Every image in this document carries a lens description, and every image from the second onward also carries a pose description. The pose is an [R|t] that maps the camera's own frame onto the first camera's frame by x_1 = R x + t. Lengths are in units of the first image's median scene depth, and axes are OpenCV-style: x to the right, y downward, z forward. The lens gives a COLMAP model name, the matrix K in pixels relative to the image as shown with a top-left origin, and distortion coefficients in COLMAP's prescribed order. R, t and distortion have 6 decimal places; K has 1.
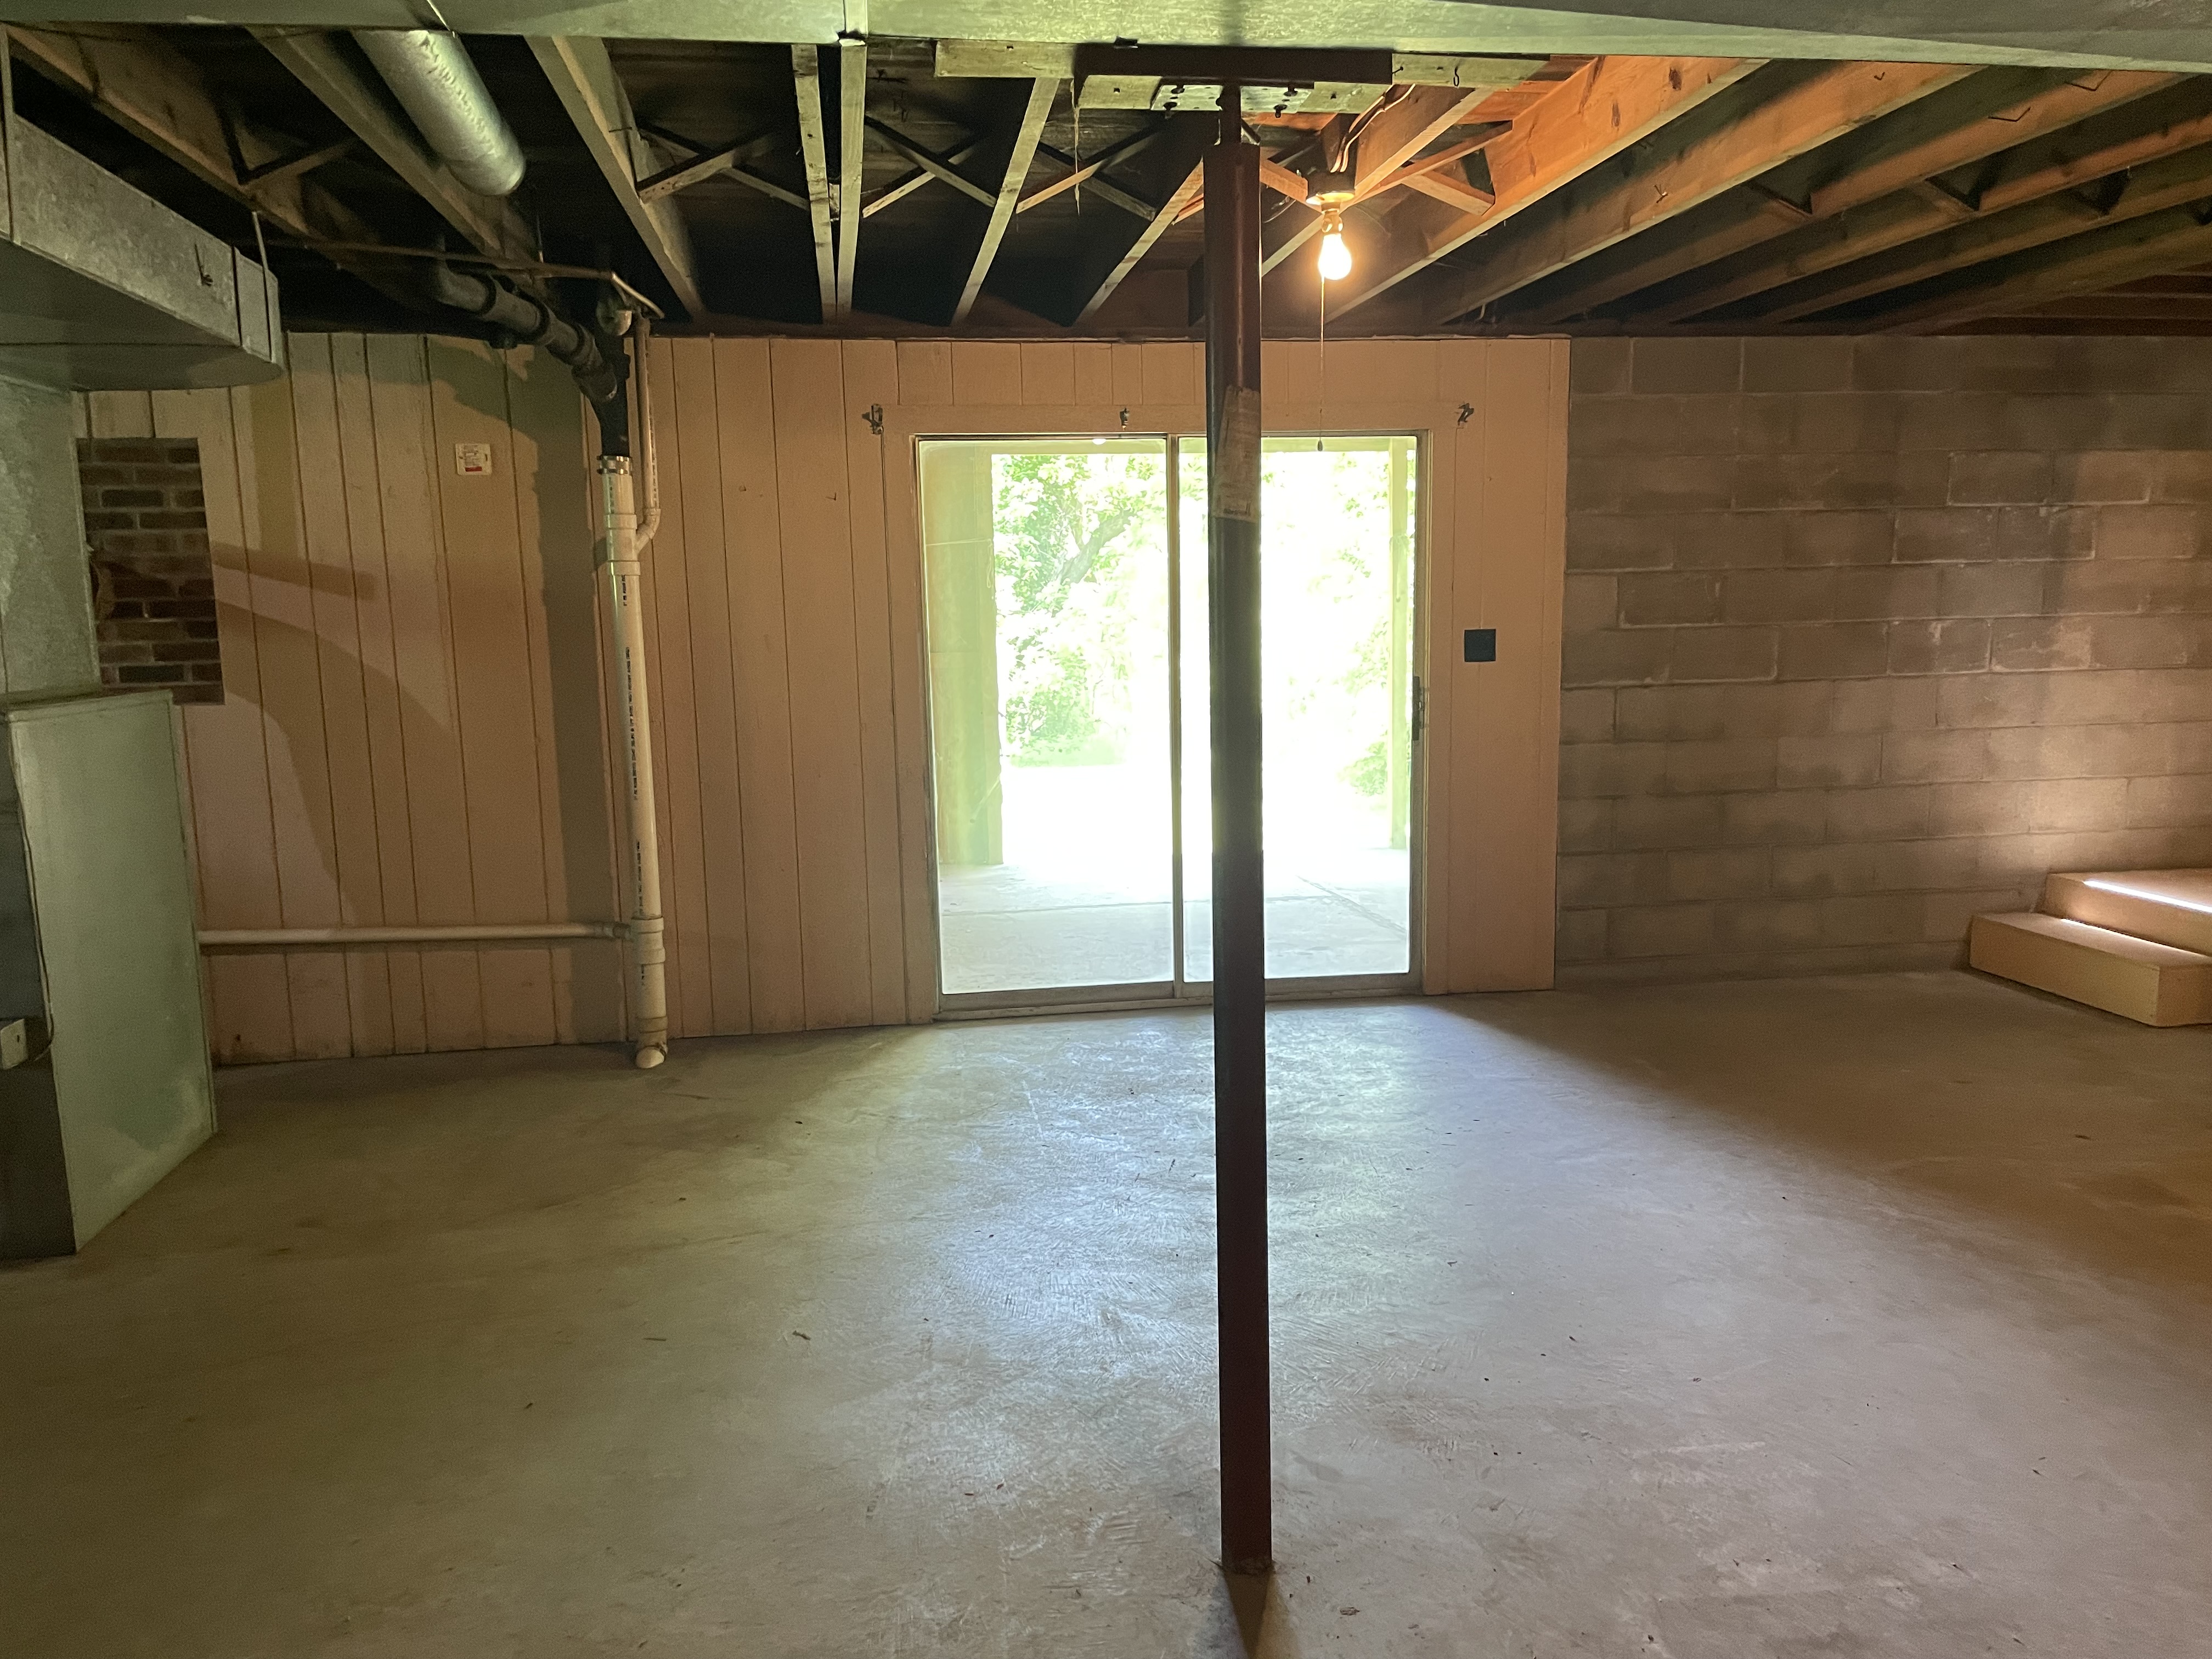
lens RADIAL K [[1673.6, 0, 1108.6], [0, 1673.6, 846.4], [0, 0, 1]] dist [0.053818, -0.035188]
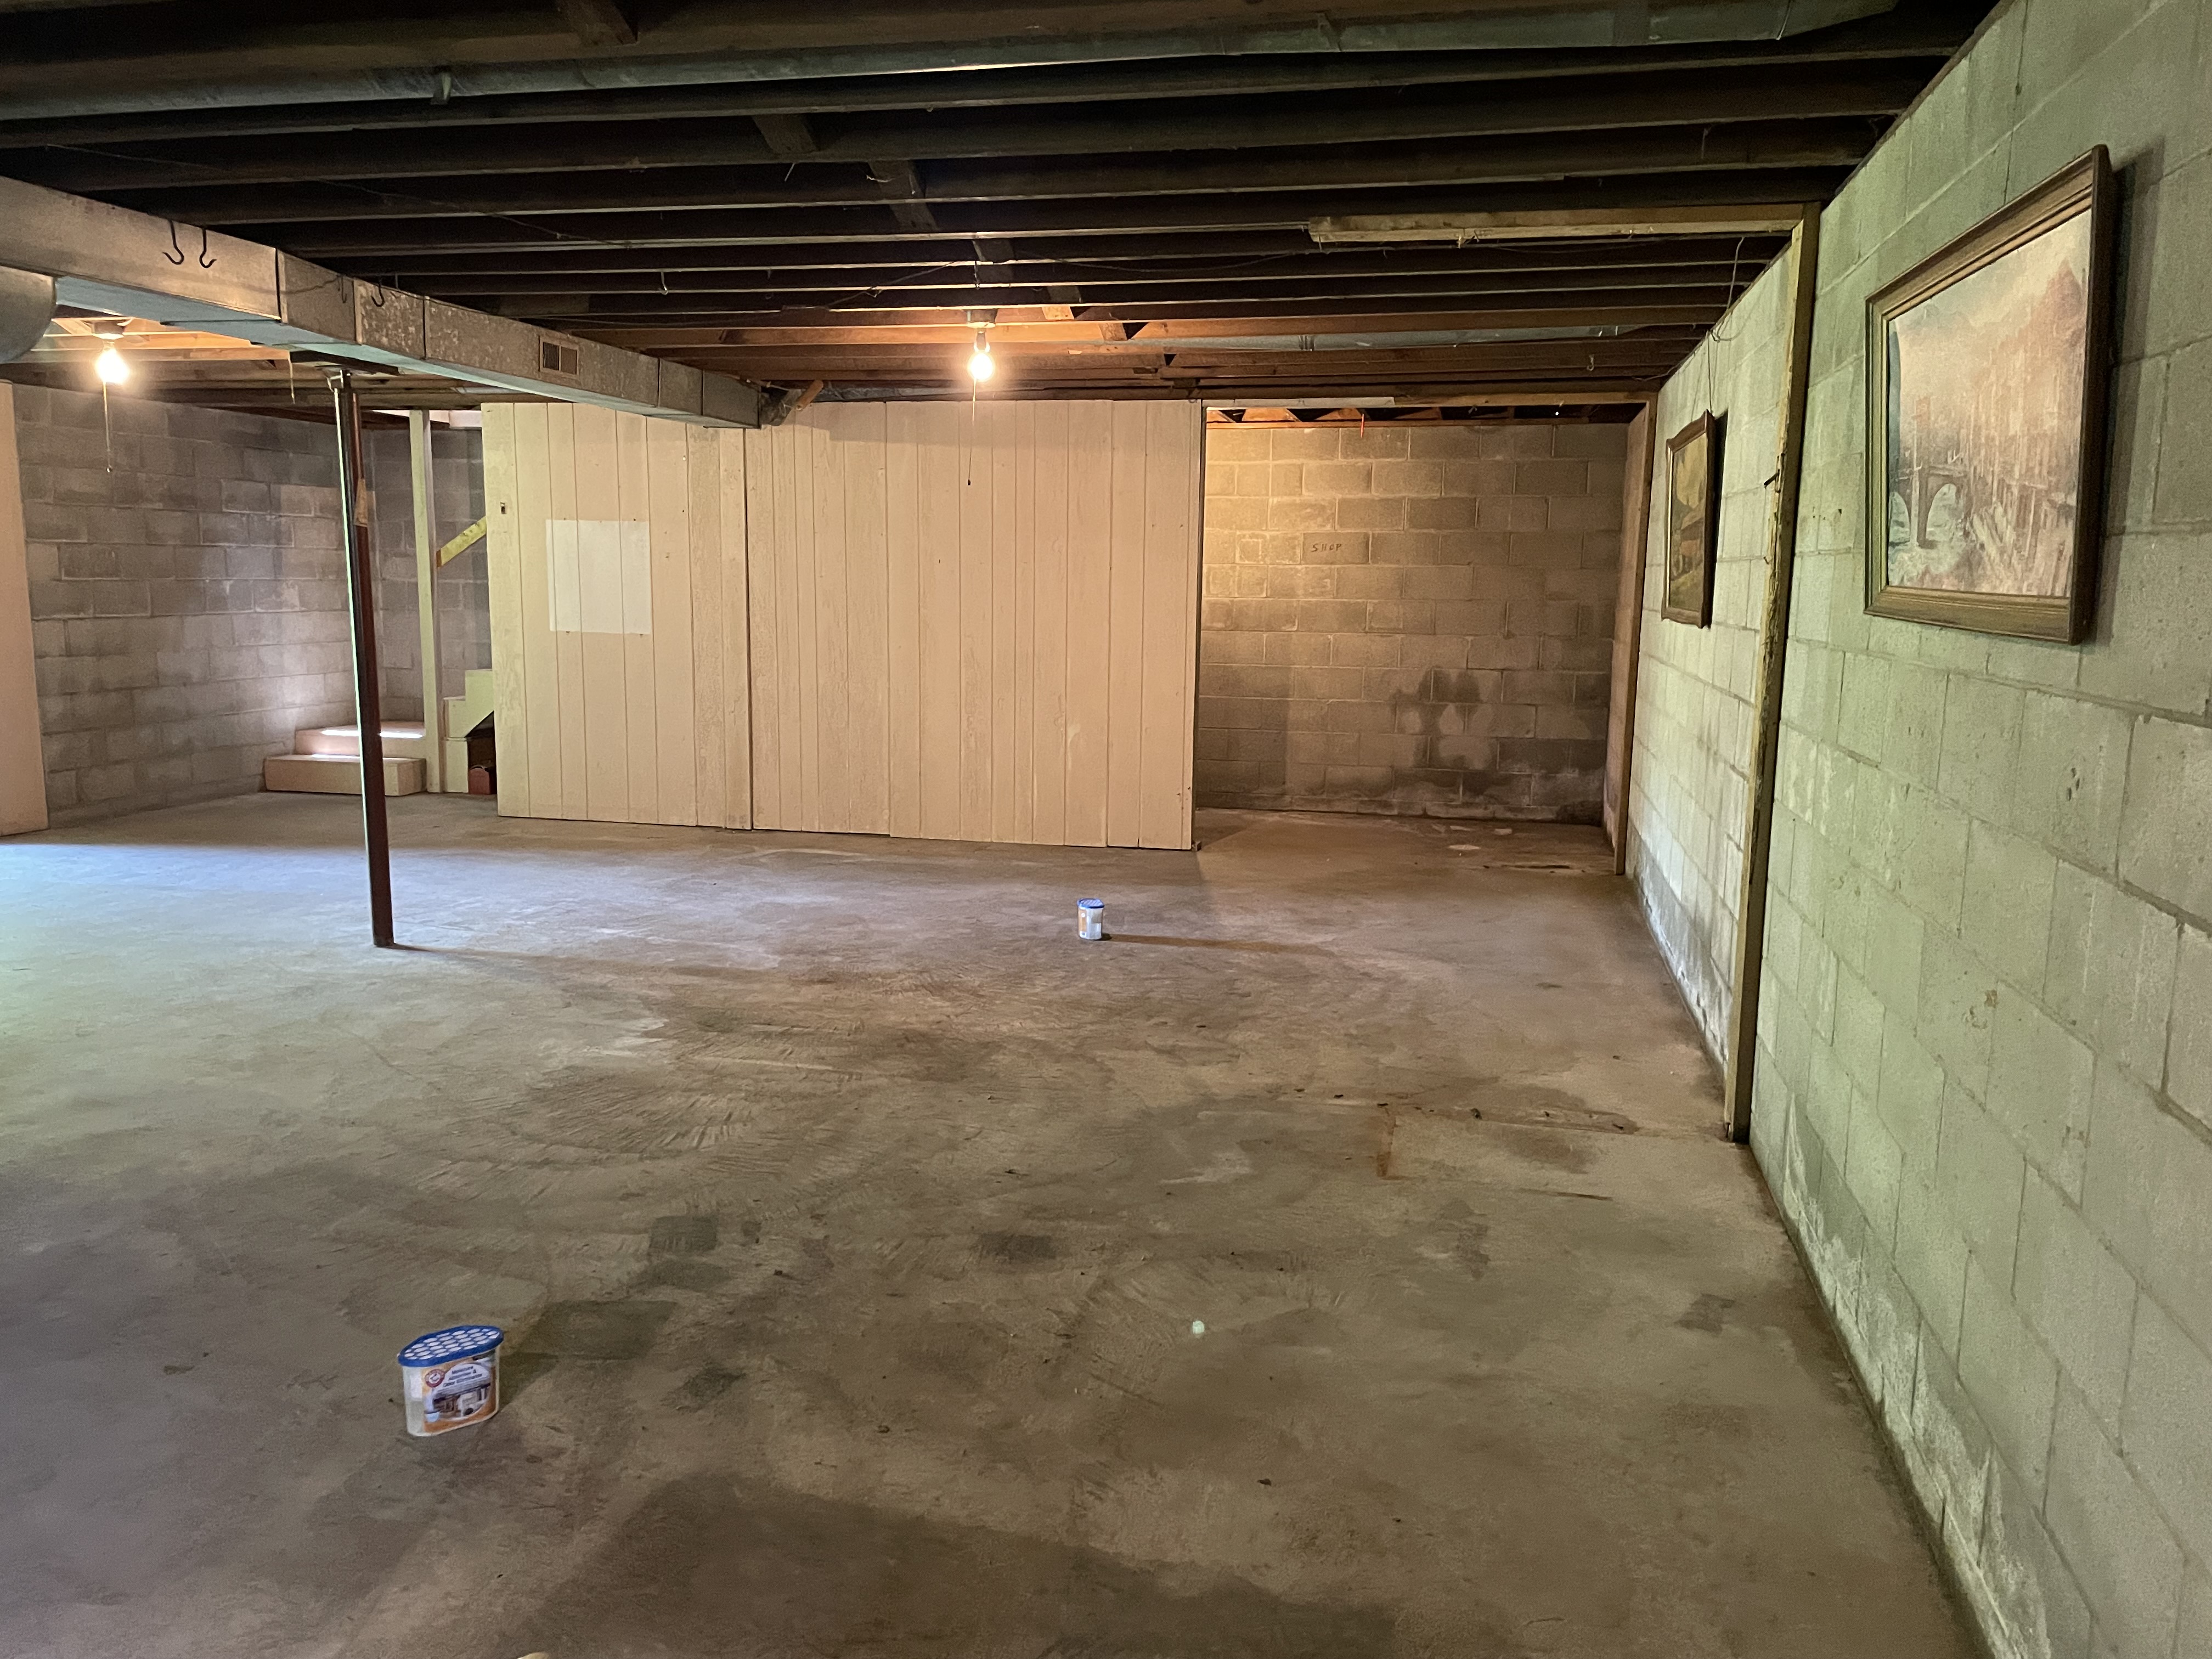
lens RADIAL K [[1673.6, 0, 1112.6], [0, 1673.6, 820.2], [0, 0, 1]] dist [0.053818, -0.035188]
pose [[0.358983, -0.114709, 0.926269, -0.759268], [0.116464, 0.990168, 0.077485, 0.070820], [-0.926049, 0.080061, 0.368812, -0.390674]]
